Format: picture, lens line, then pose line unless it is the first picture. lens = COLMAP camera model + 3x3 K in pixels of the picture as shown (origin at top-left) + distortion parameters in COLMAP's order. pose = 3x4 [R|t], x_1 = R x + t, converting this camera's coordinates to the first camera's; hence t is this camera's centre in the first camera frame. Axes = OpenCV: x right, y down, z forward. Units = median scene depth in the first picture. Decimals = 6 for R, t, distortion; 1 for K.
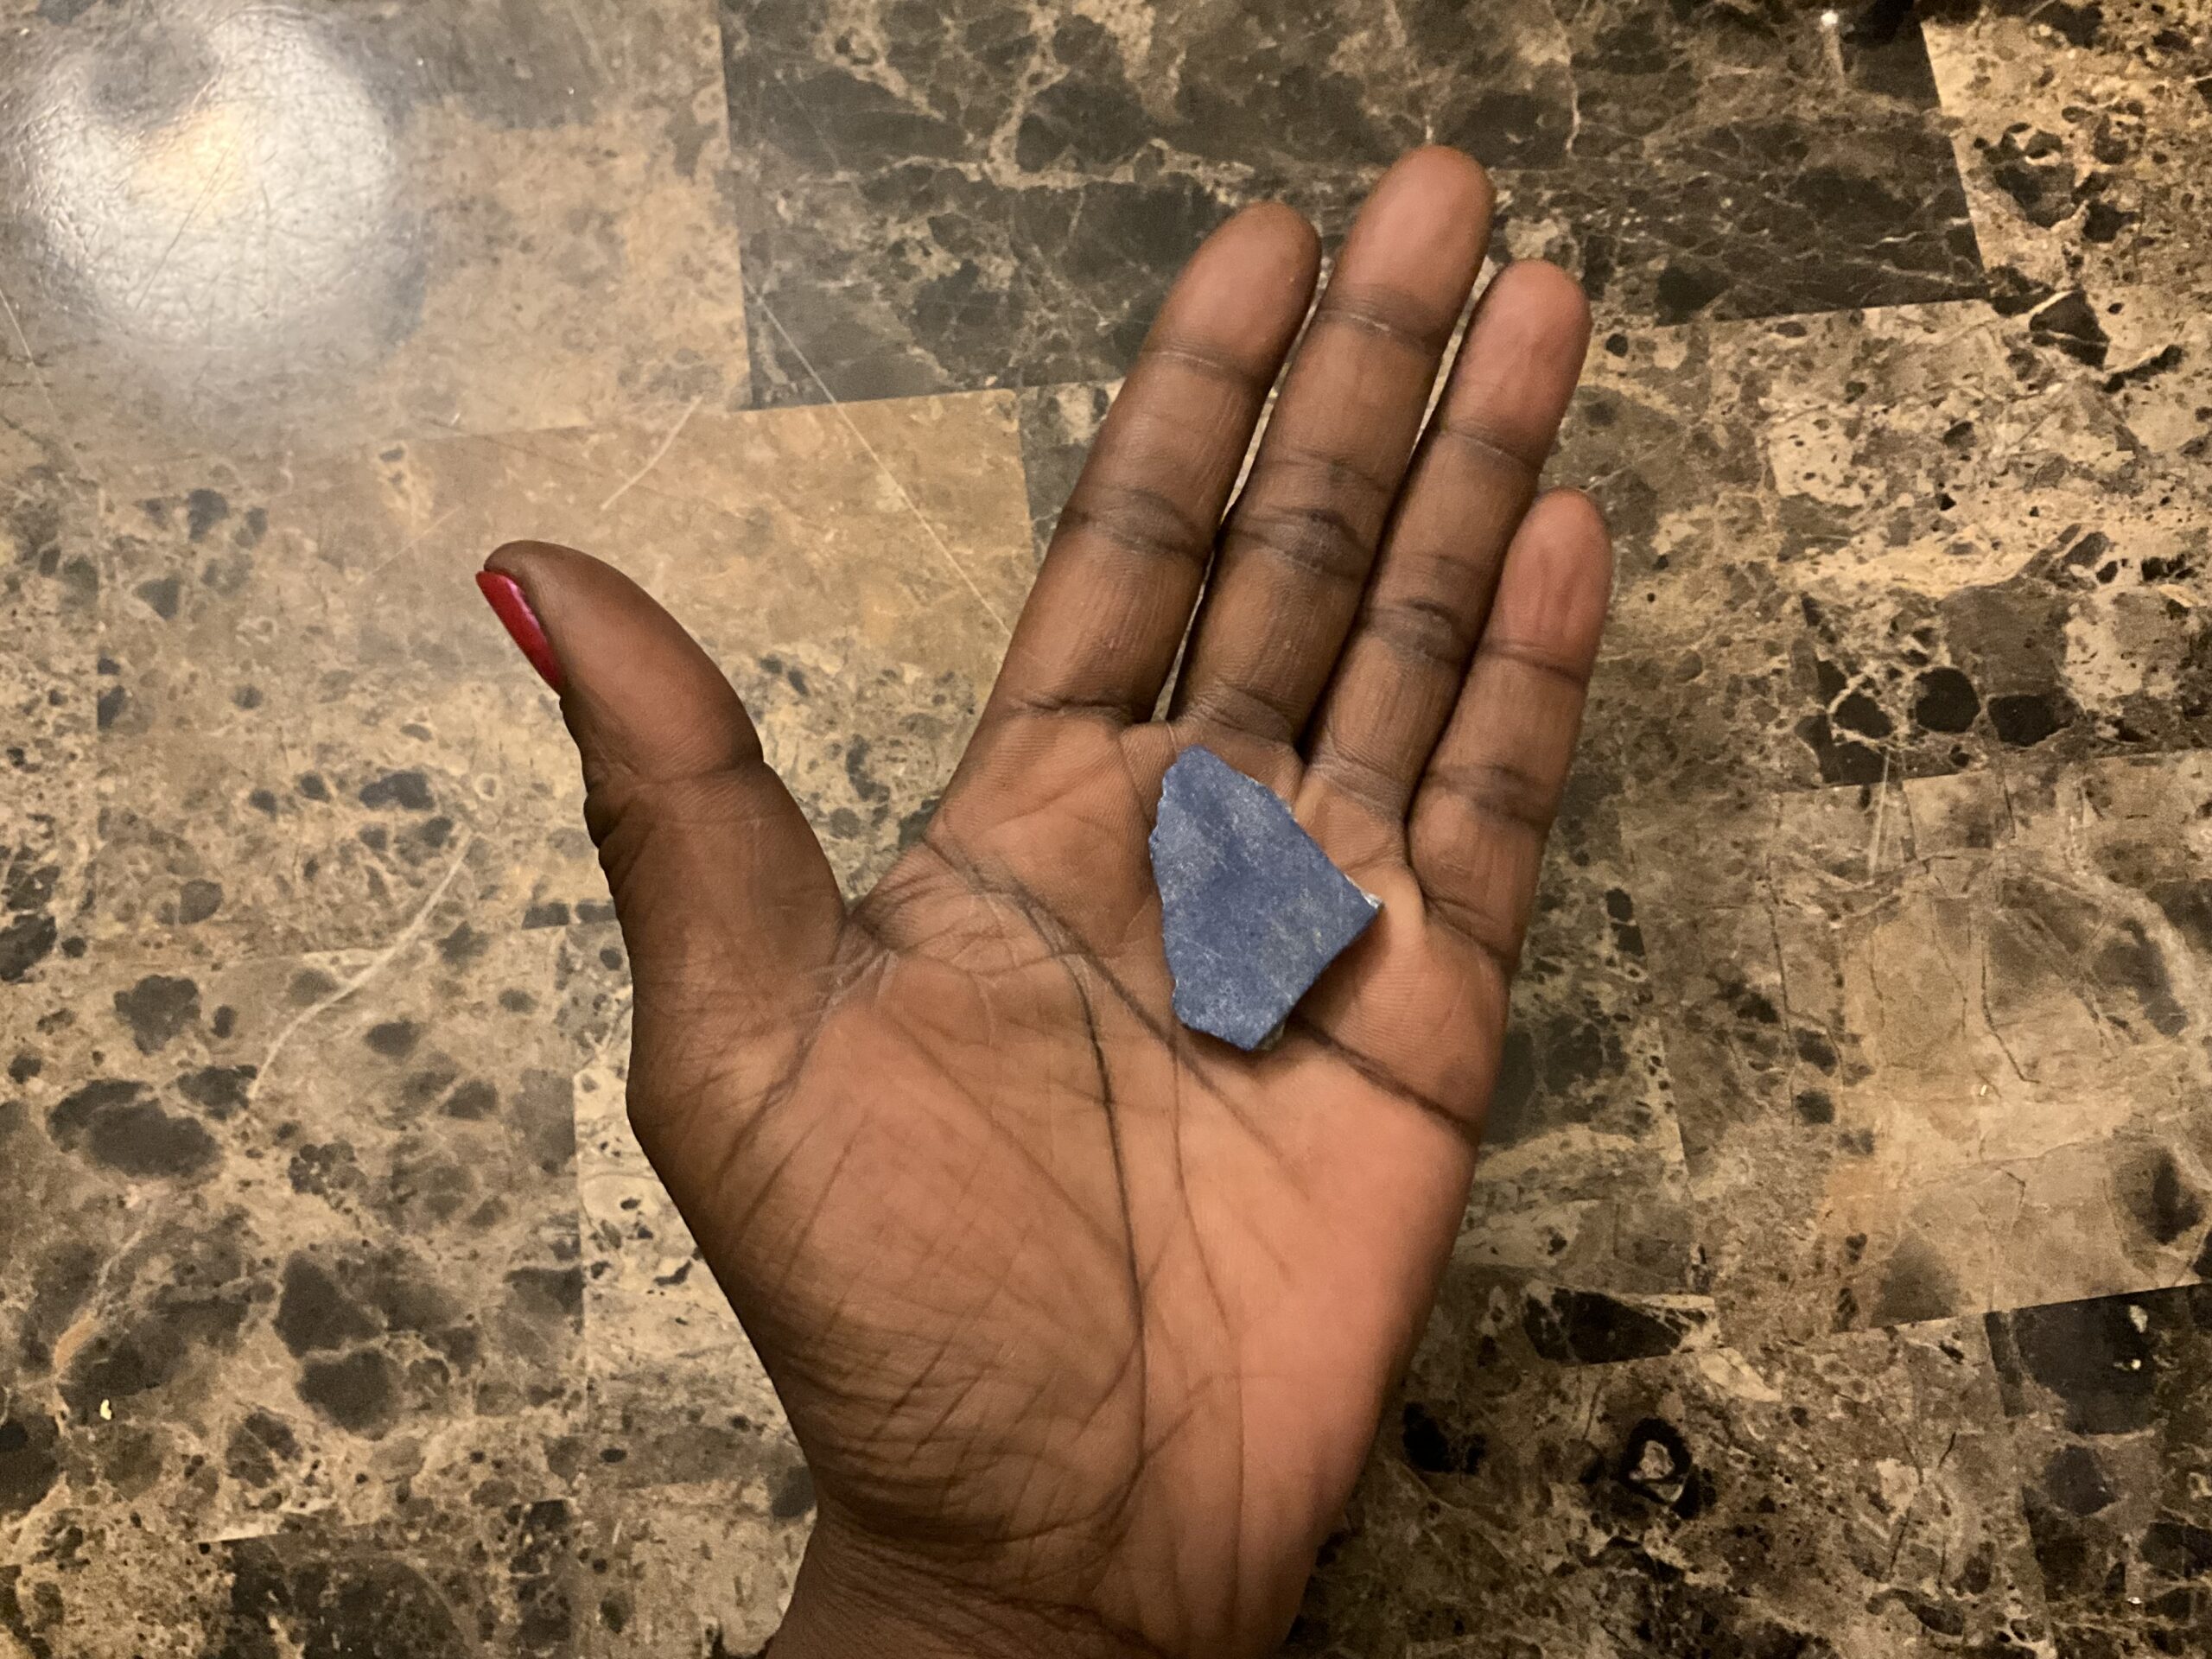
lens RADIAL K [[1845.6, 0, 1105.2], [0, 1845.6, 825.1], [0, 0, 1]] dist [0.091863, -0.219795]
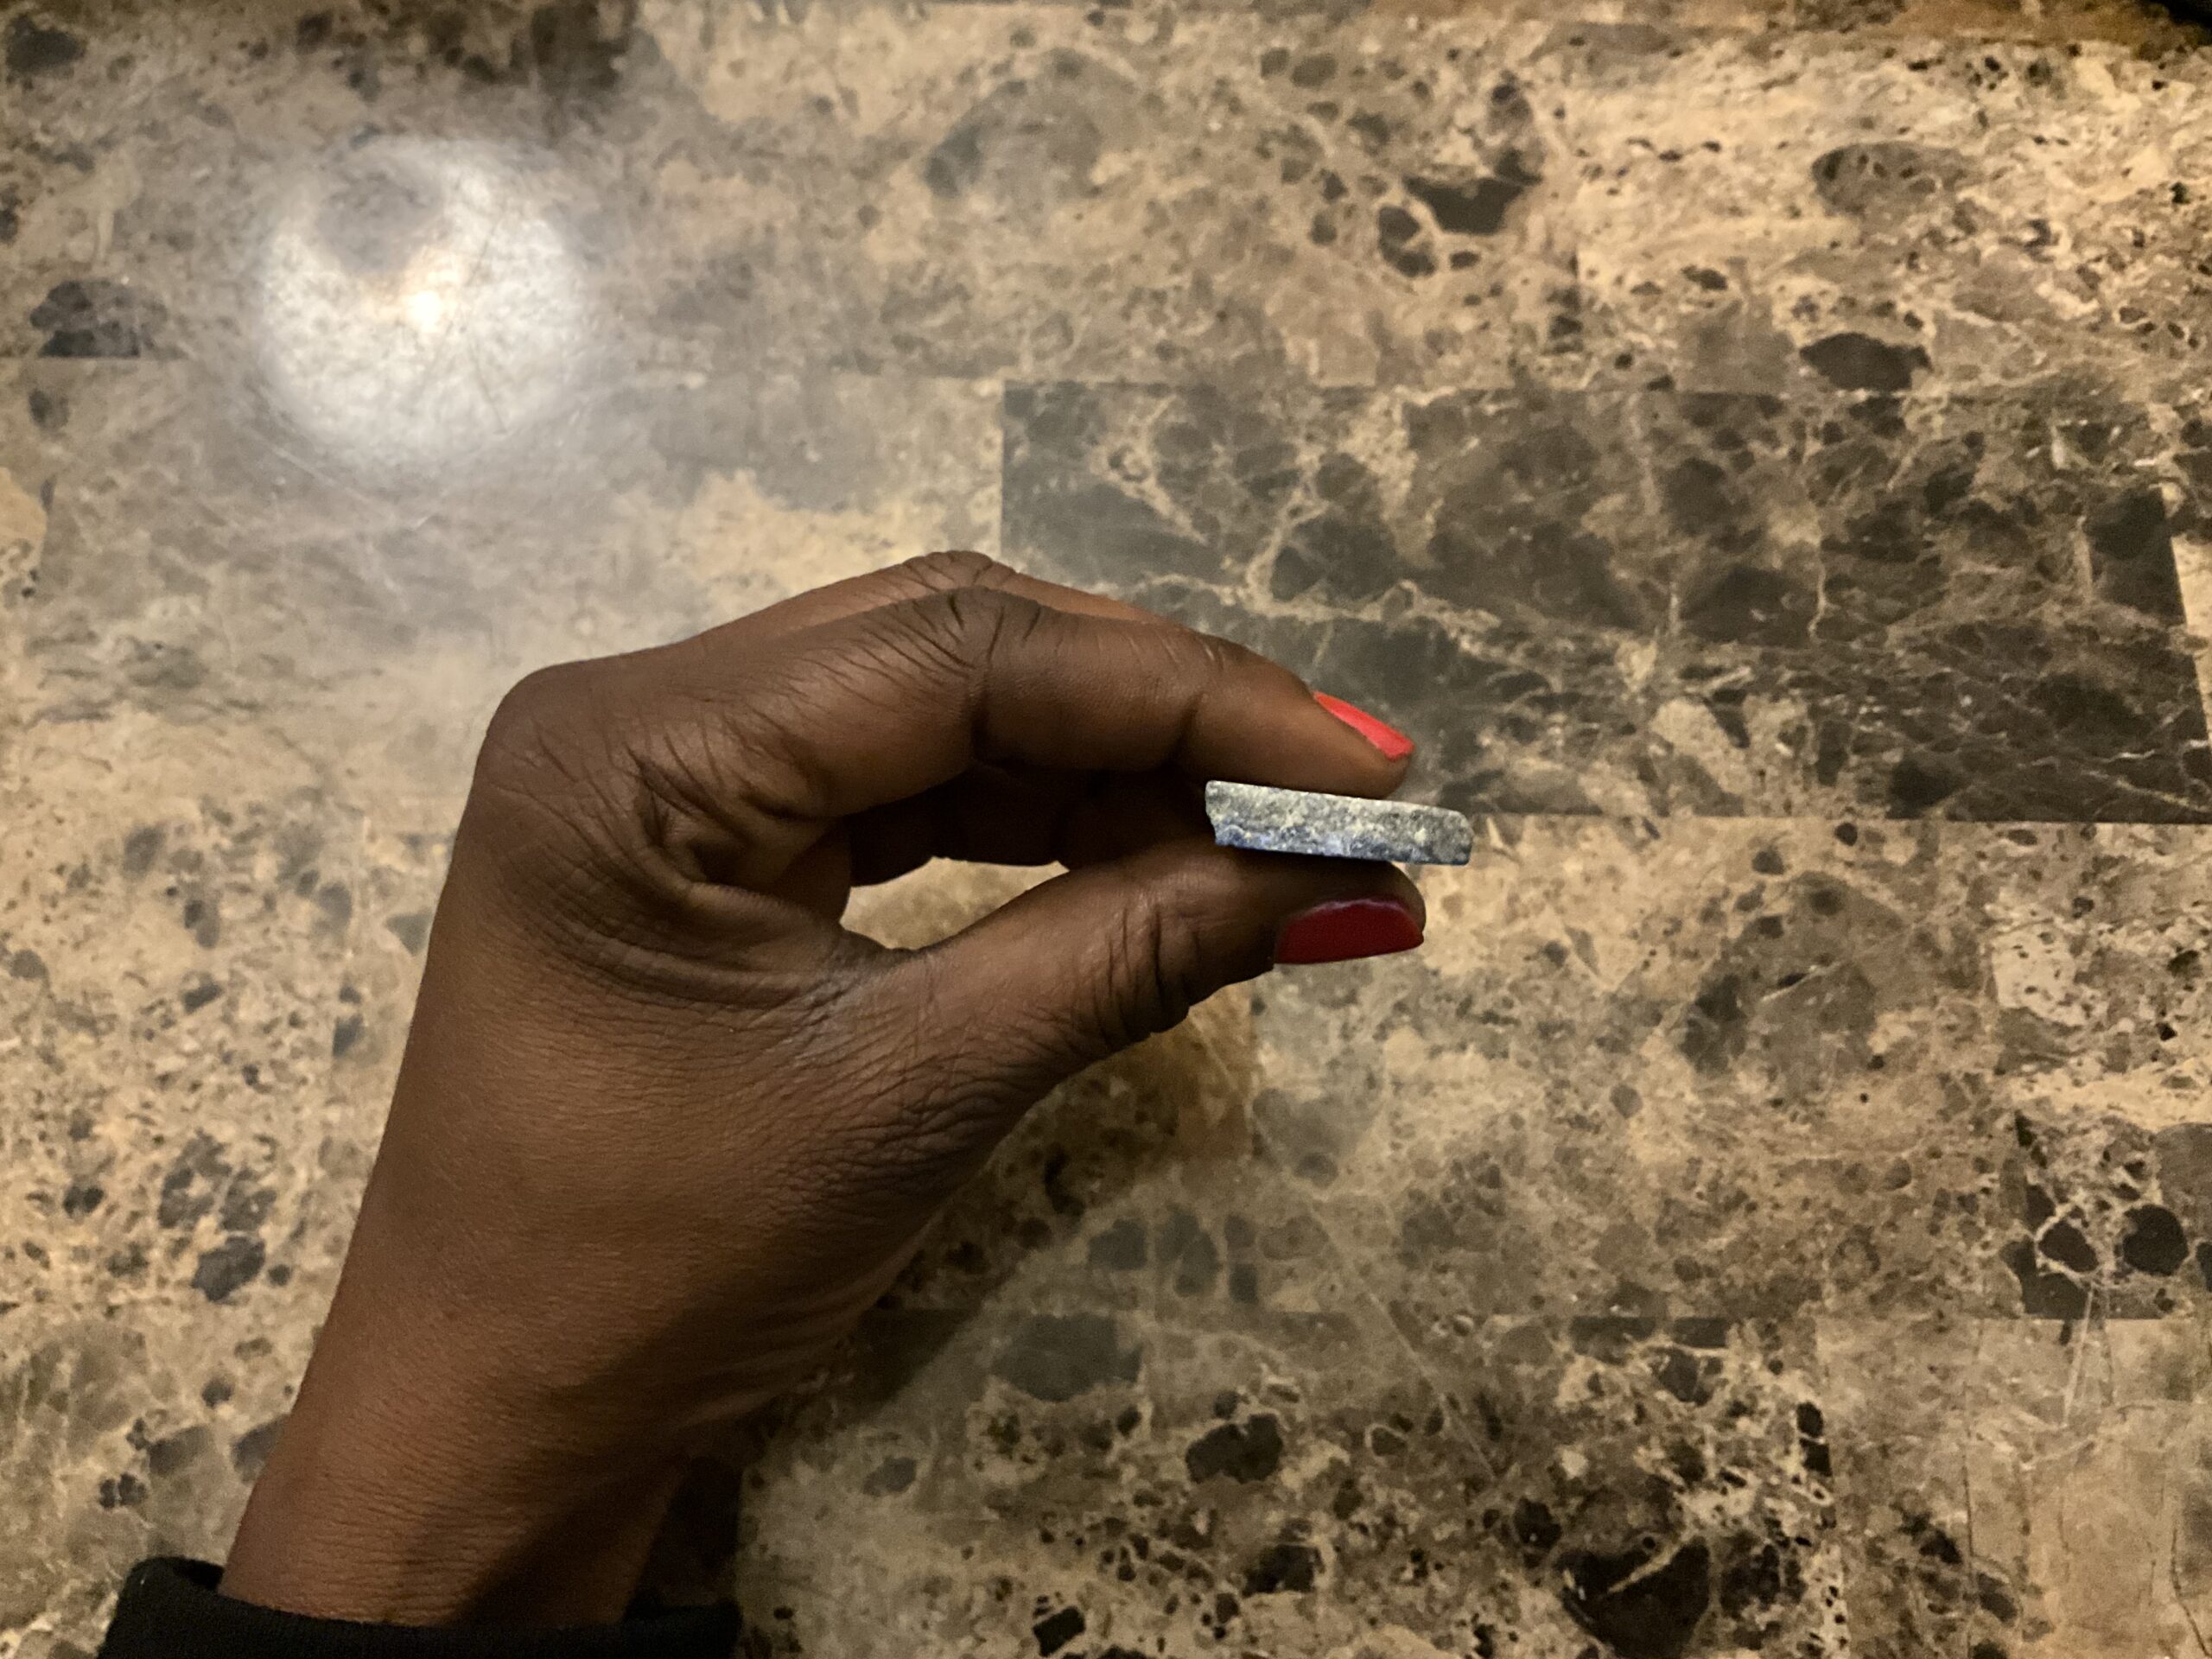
lens RADIAL K [[1845.6, 0, 1105.2], [0, 1845.6, 825.1], [0, 0, 1]] dist [0.091863, -0.219795]
pose [[0.992040, 0.114640, -0.052089, -0.072563], [-0.118739, 0.989371, -0.083943, -0.133803], [0.041912, 0.089460, 0.995108, -0.019795]]
